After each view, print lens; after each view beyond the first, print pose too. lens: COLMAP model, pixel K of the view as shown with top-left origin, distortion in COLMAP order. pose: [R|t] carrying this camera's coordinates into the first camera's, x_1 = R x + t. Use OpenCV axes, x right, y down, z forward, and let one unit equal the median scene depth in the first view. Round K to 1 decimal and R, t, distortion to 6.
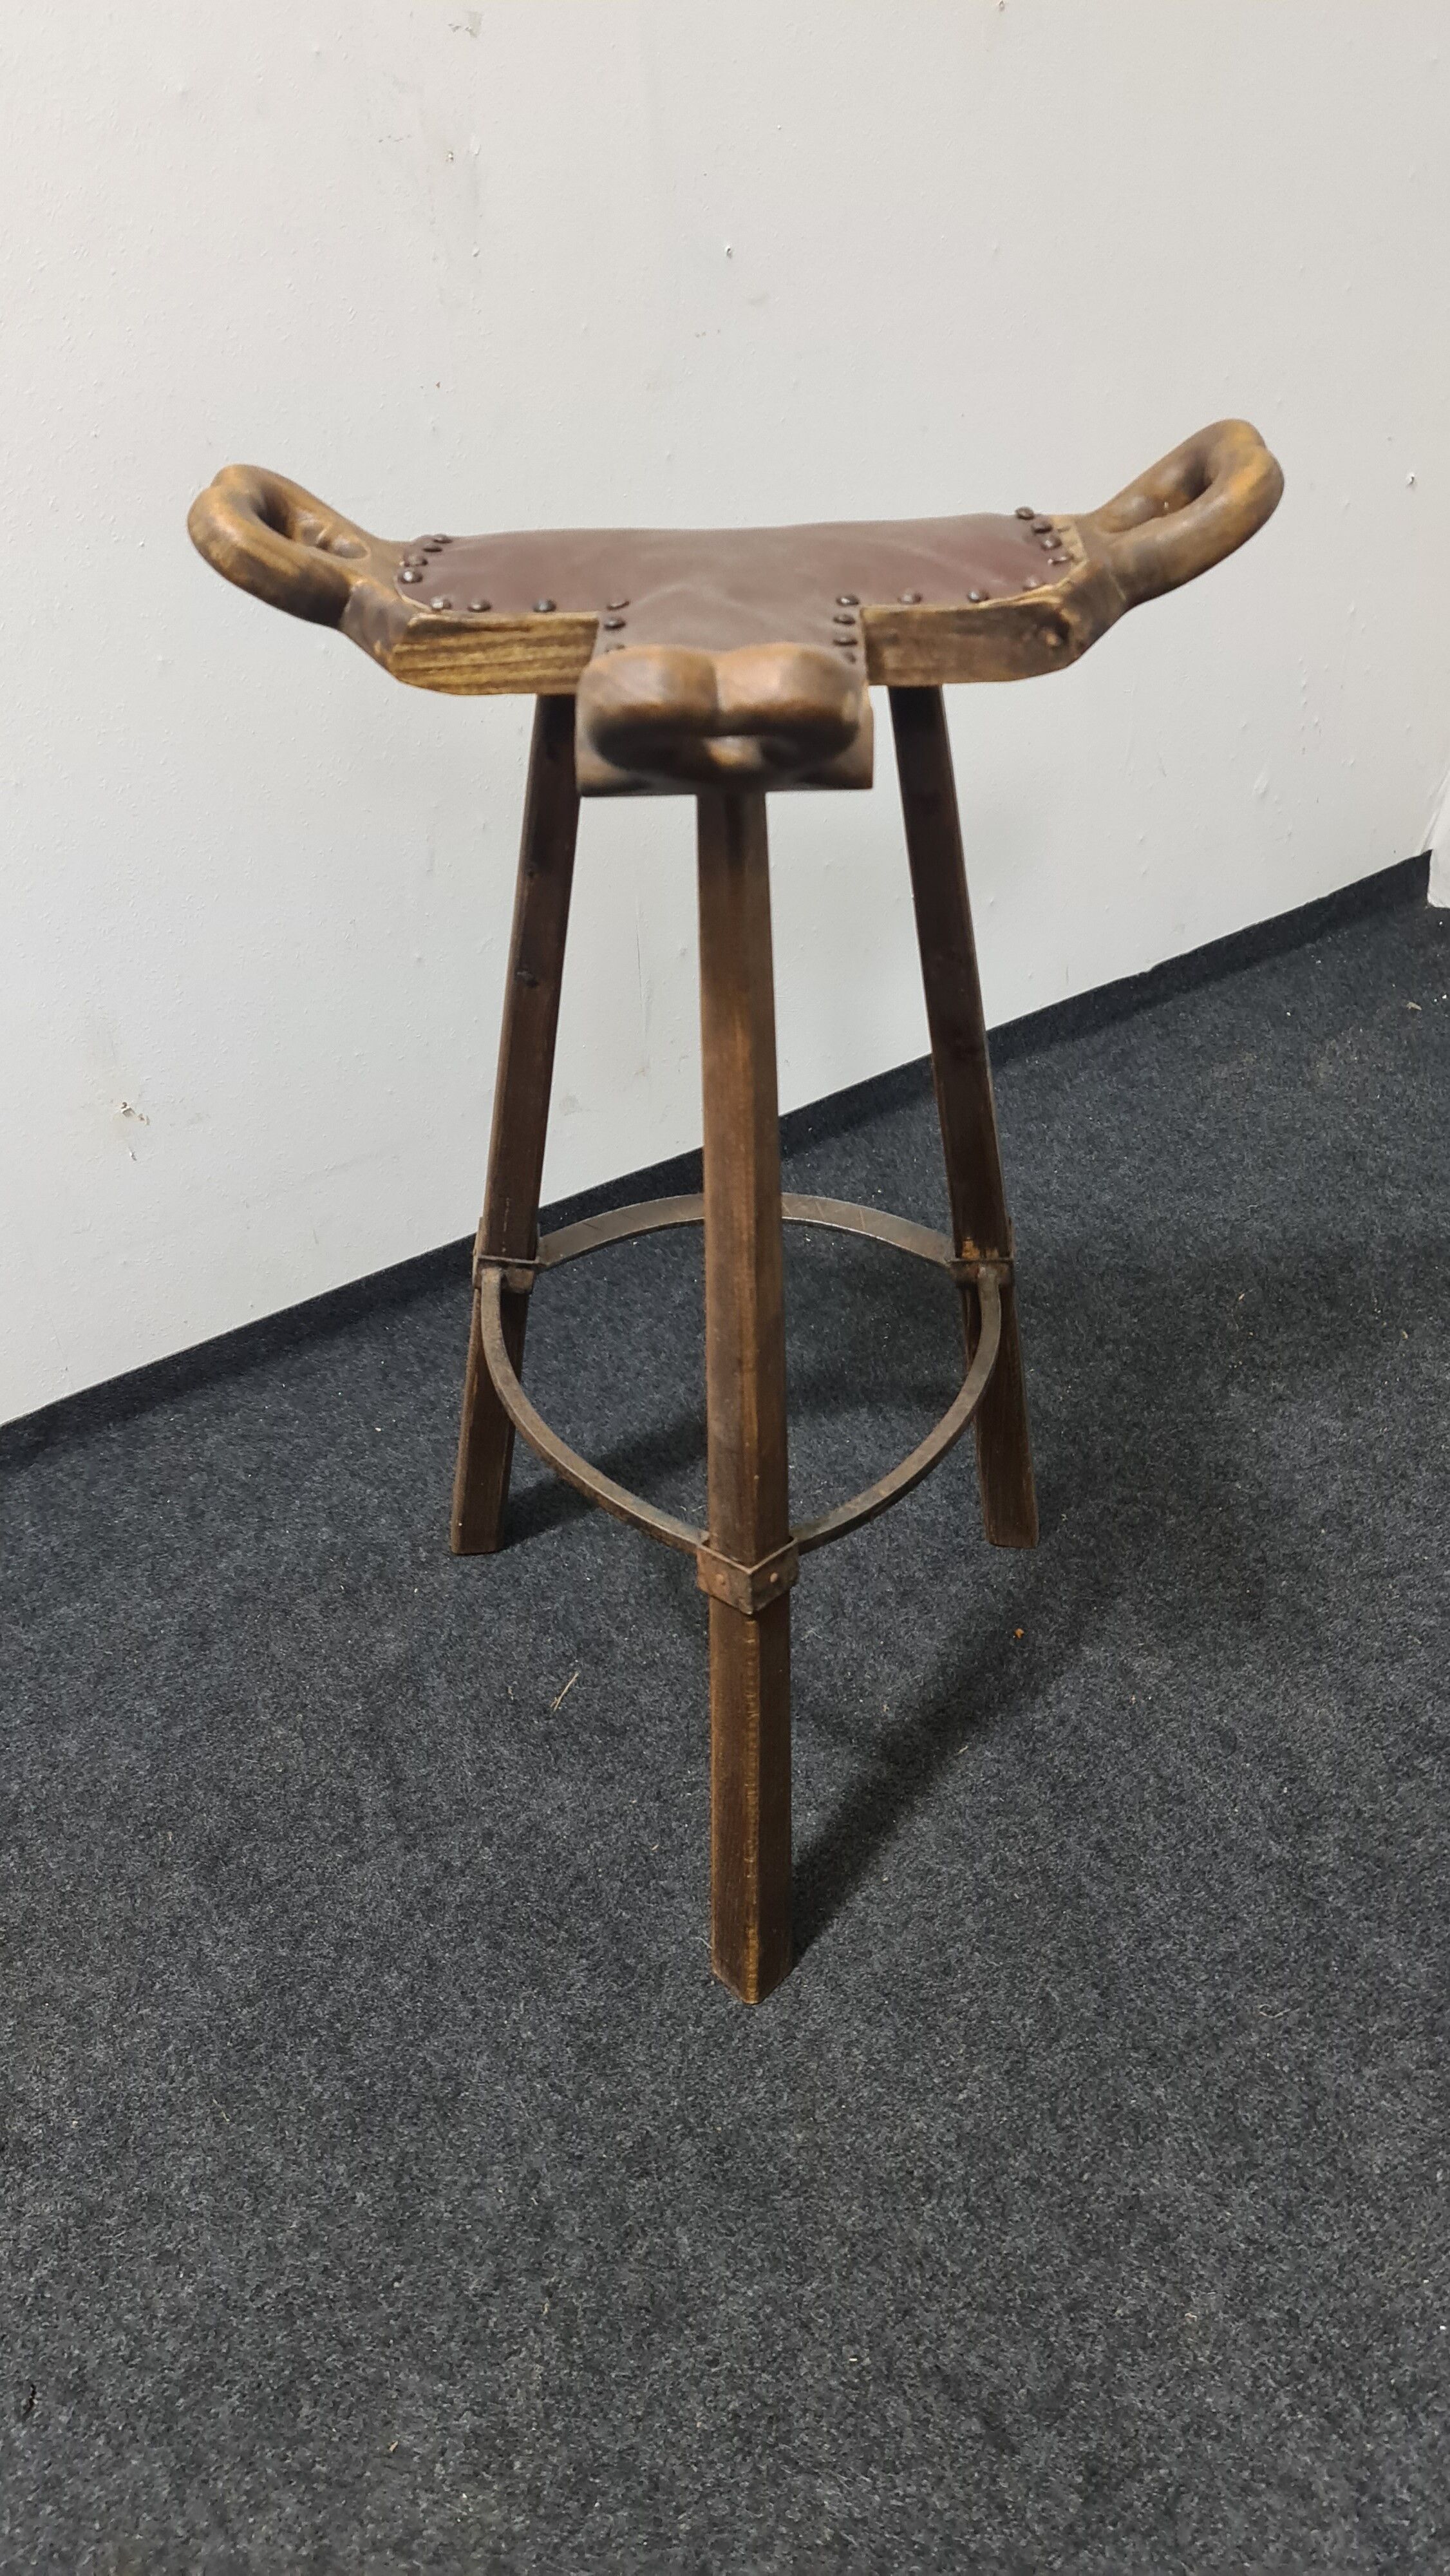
lens RADIAL K [[1907.0, 0, 711.7], [0, 1907.0, 1262.2], [0, 0, 1]] dist [0.076519, -0.059640]
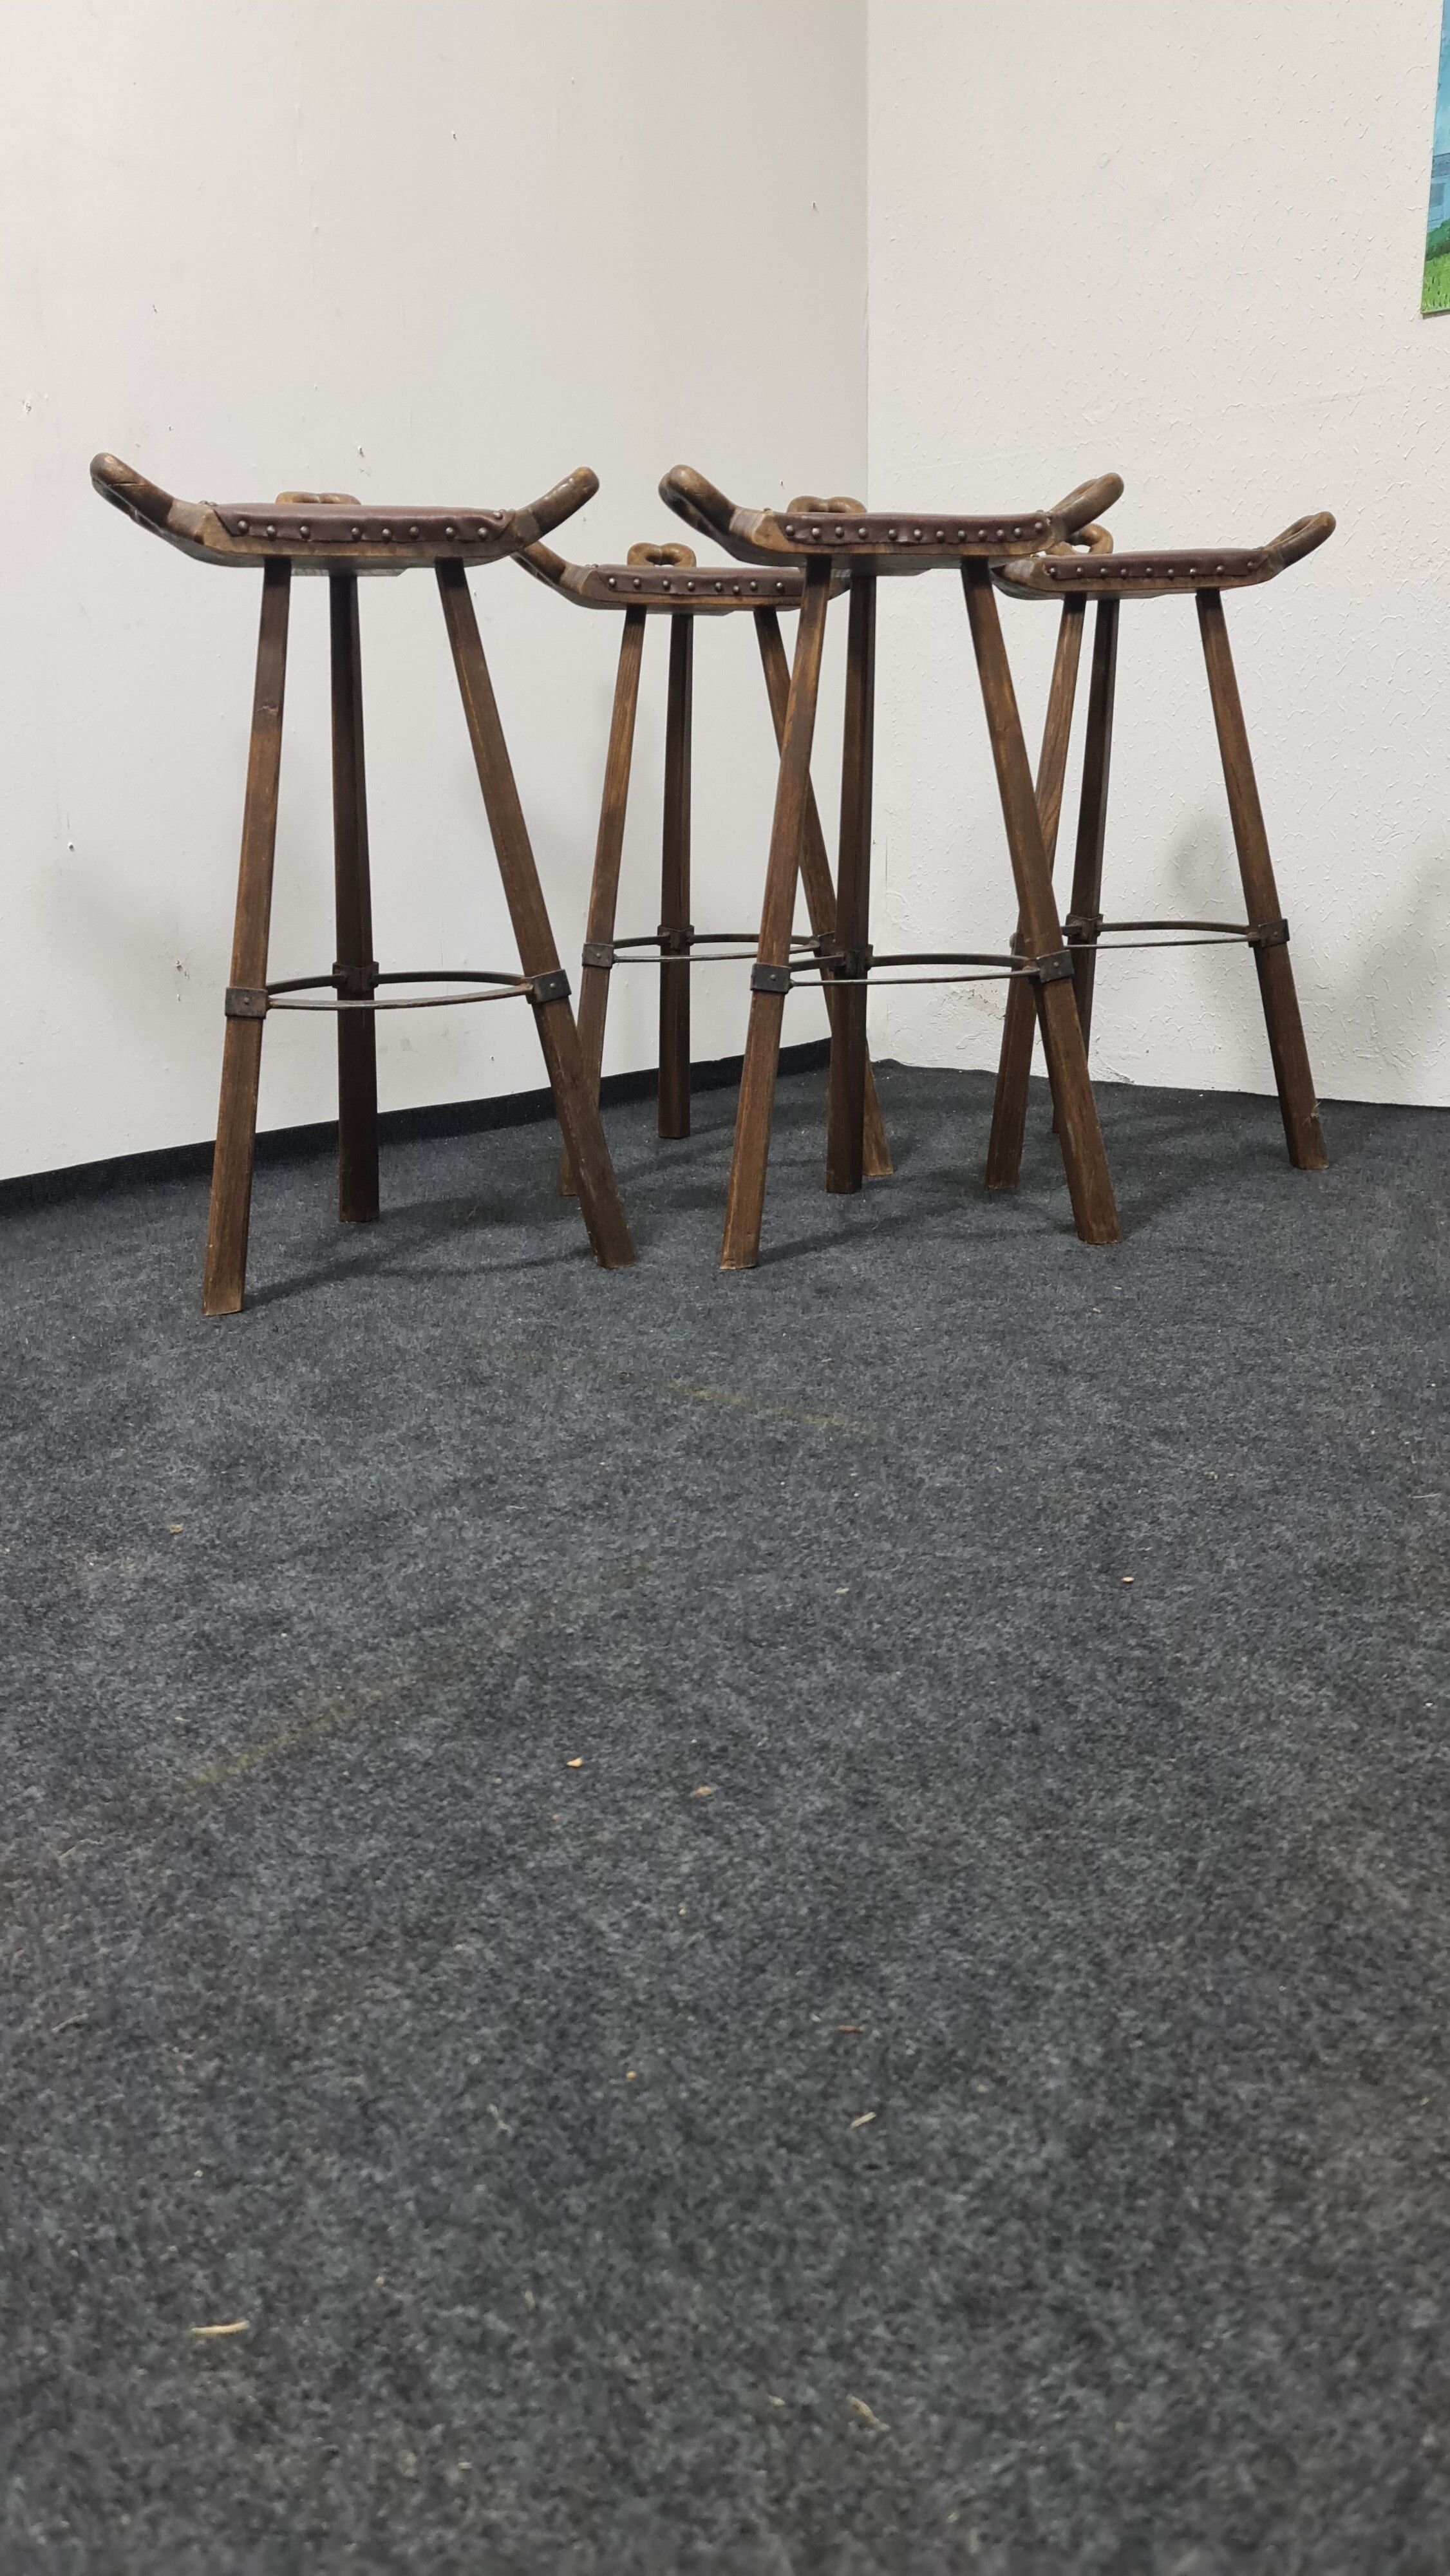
lens RADIAL K [[1907.0, 0, 722.9], [0, 1907.0, 1255.8], [0, 0, 1]] dist [0.076519, -0.059640]
pose [[0.964275, -0.057370, 0.258614, -0.358439], [0.165276, 0.893240, -0.418099, 1.196665], [-0.207018, 0.445905, 0.870811, -0.640570]]
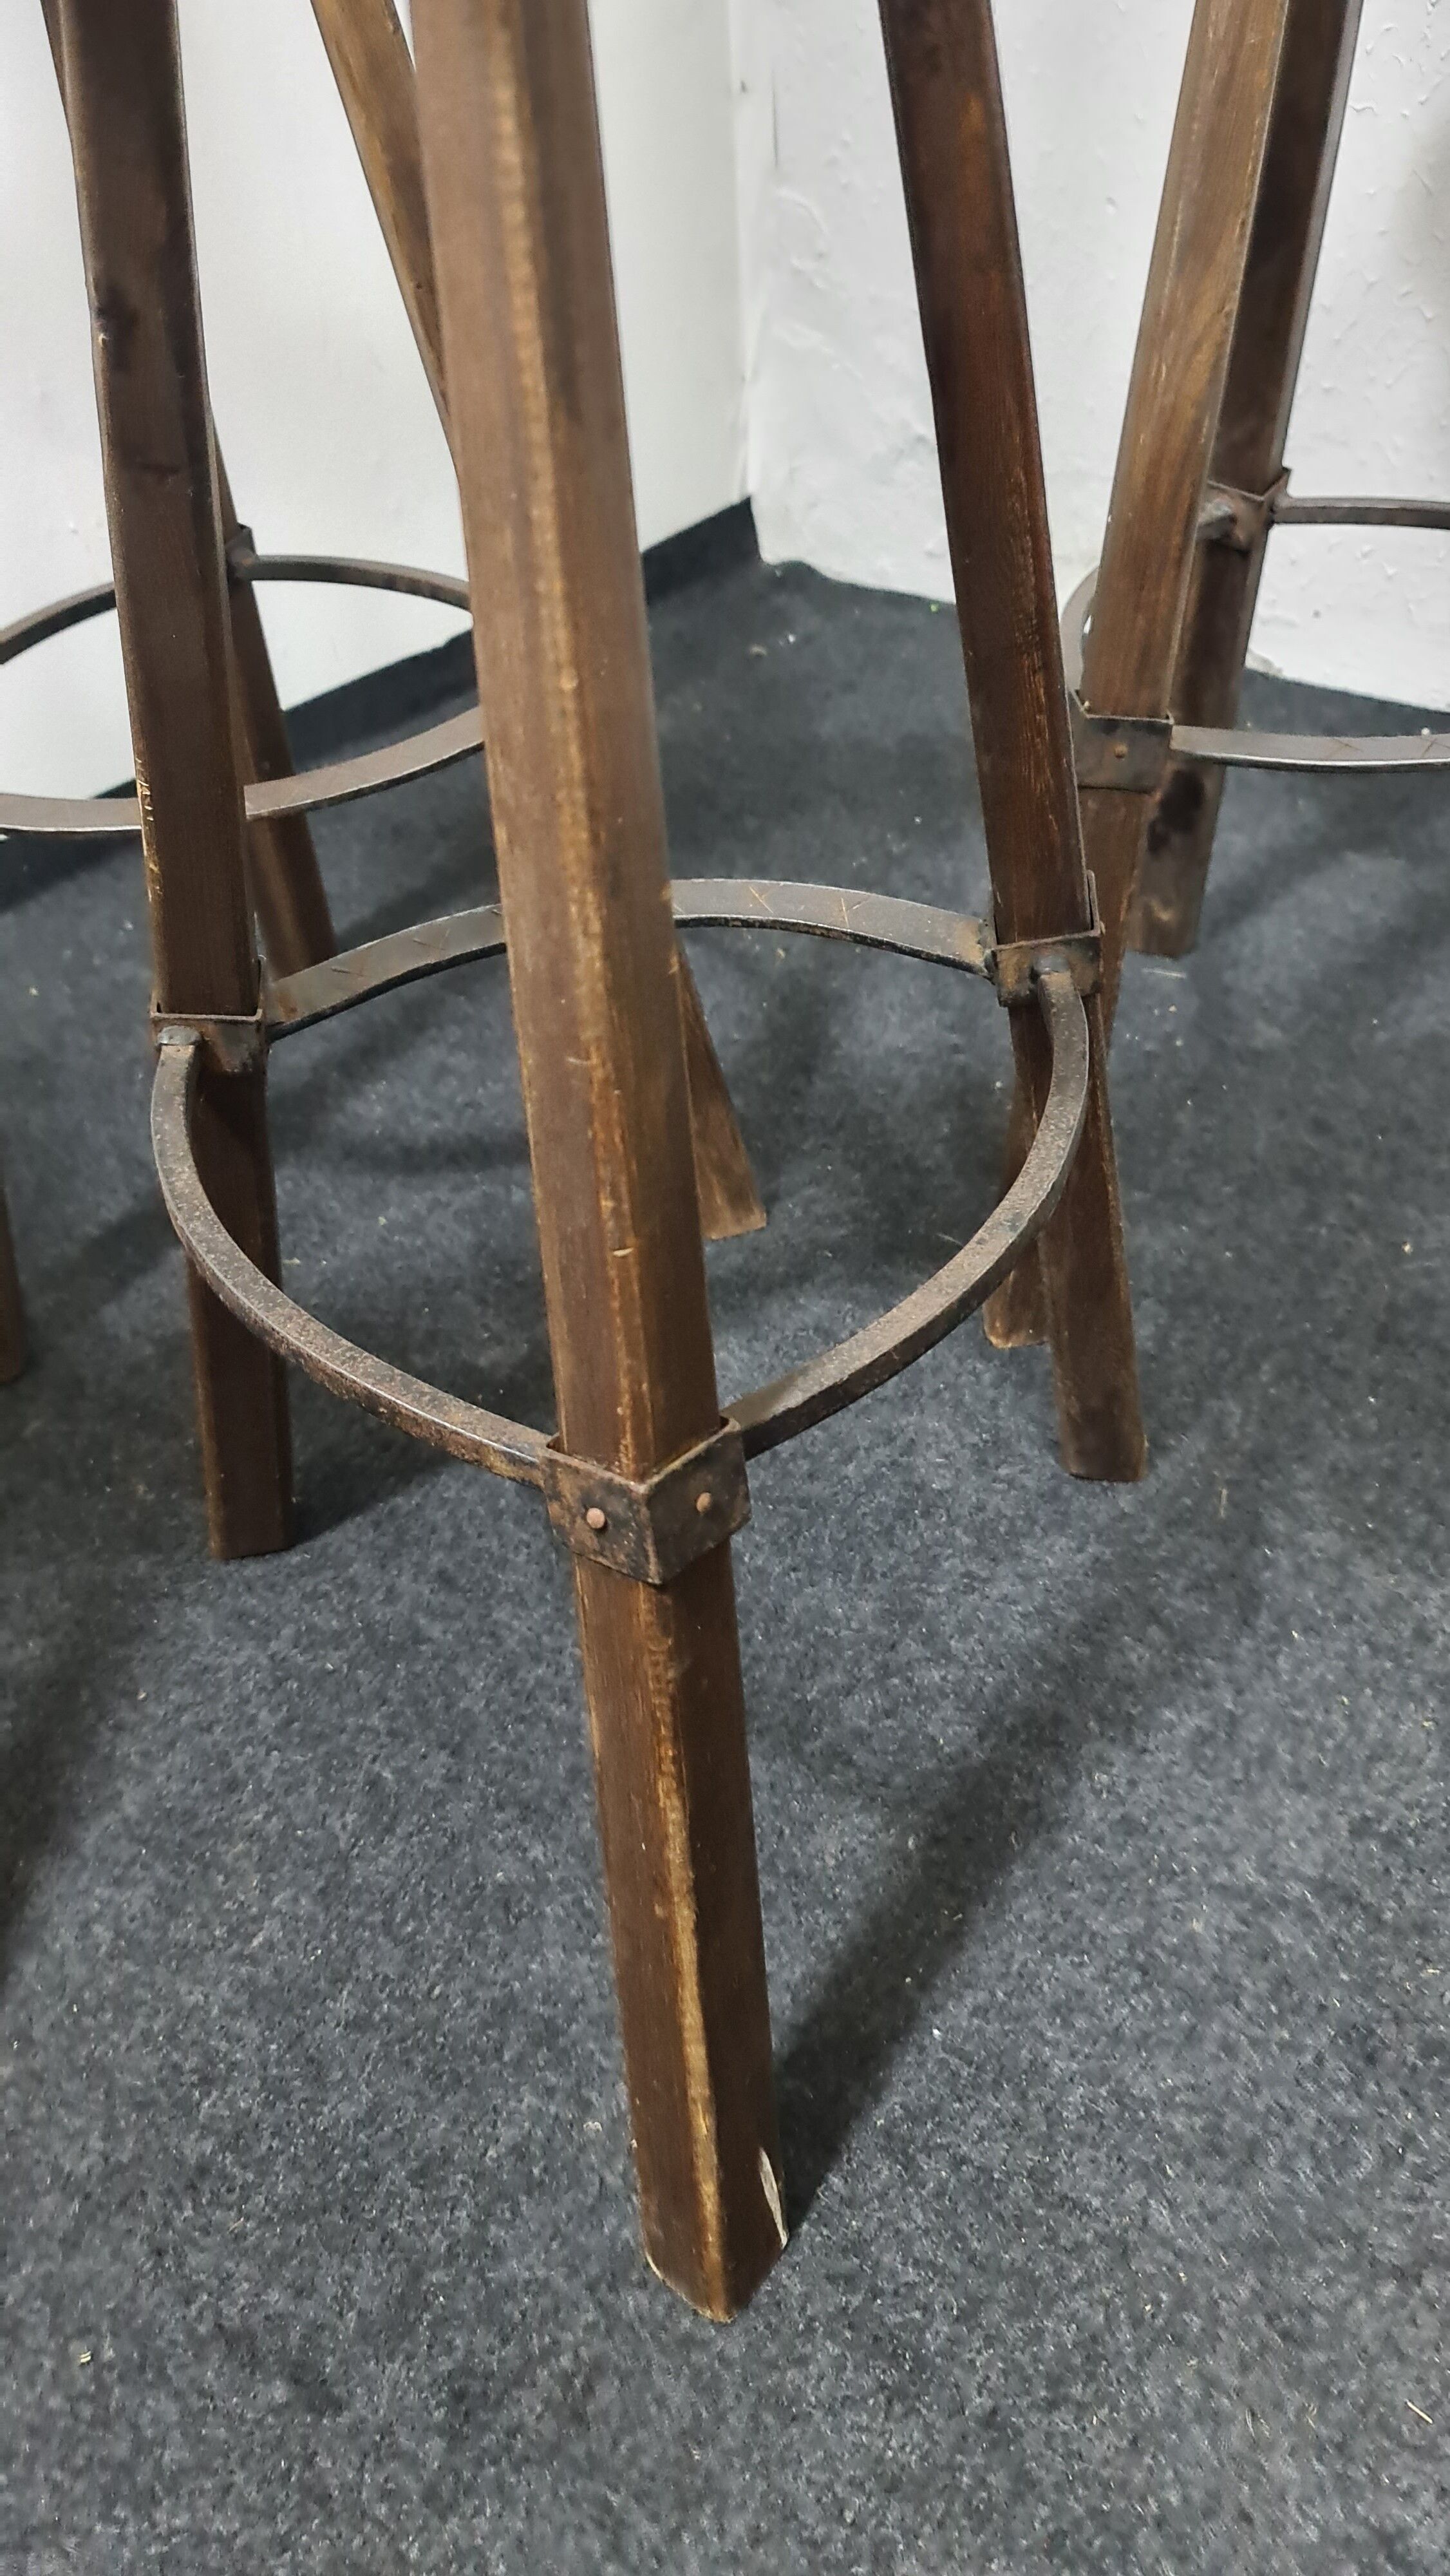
lens RADIAL K [[1968.6, 0, 730.1], [0, 1968.6, 1281.3], [0, 0, 1]] dist [0.038214, -0.002437]
pose [[0.954098, -0.209686, 0.213841, 0.183048], [0.213366, 0.976954, 0.005991, 0.229641], [-0.210169, 0.039911, 0.976850, 0.266629]]
